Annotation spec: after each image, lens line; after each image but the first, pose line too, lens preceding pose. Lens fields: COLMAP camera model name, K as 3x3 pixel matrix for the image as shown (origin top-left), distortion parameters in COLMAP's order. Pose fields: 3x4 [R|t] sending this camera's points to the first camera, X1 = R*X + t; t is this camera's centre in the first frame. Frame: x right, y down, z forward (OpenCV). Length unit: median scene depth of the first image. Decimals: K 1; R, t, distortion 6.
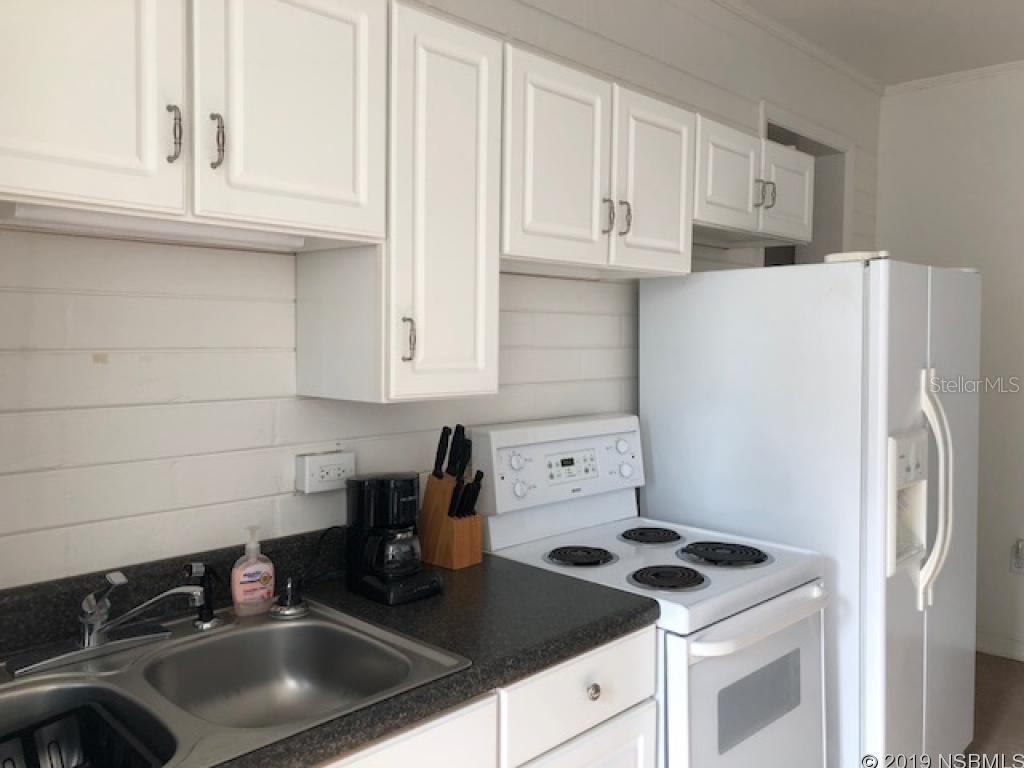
lens RADIAL K [[826.9, 0, 510.9], [0, 826.9, 376.1], [0, 0, 1]] dist [0.015192, -0.043459]
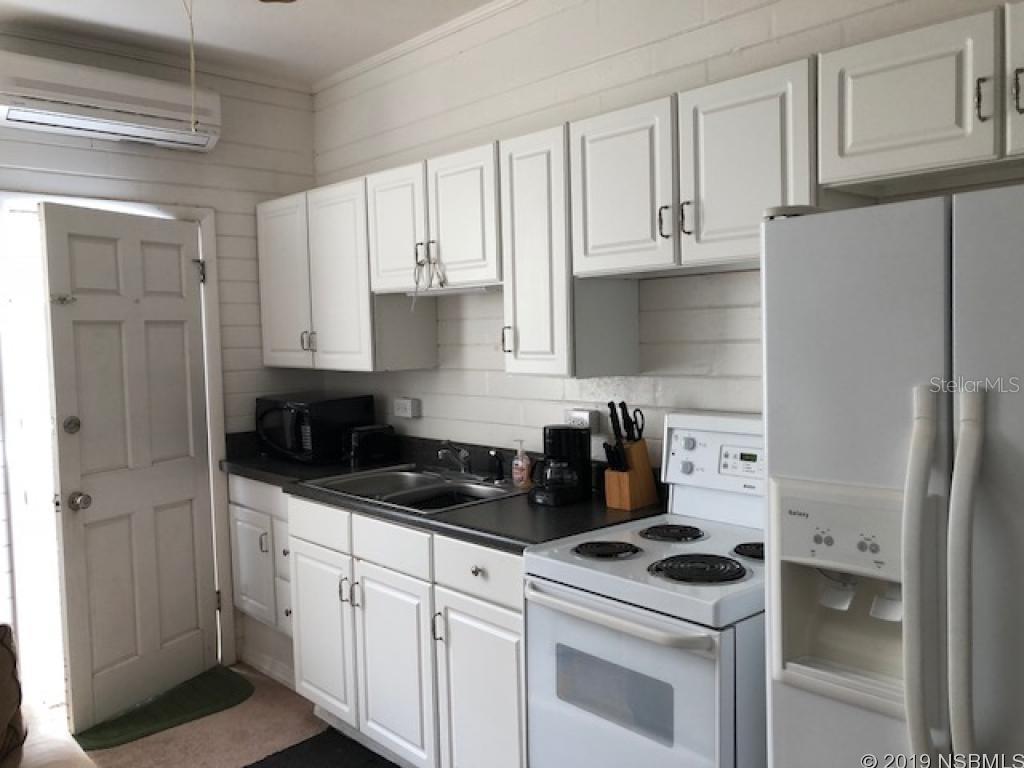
lens RADIAL K [[826.9, 0, 506.8], [0, 826.9, 384.9], [0, 0, 1]] dist [0.015192, -0.043459]
pose [[-0.061417, 0.051817, -0.996766, 1.093048], [-0.028987, 0.998138, 0.053674, -0.027956], [0.997691, 0.032189, -0.059800, 0.782379]]
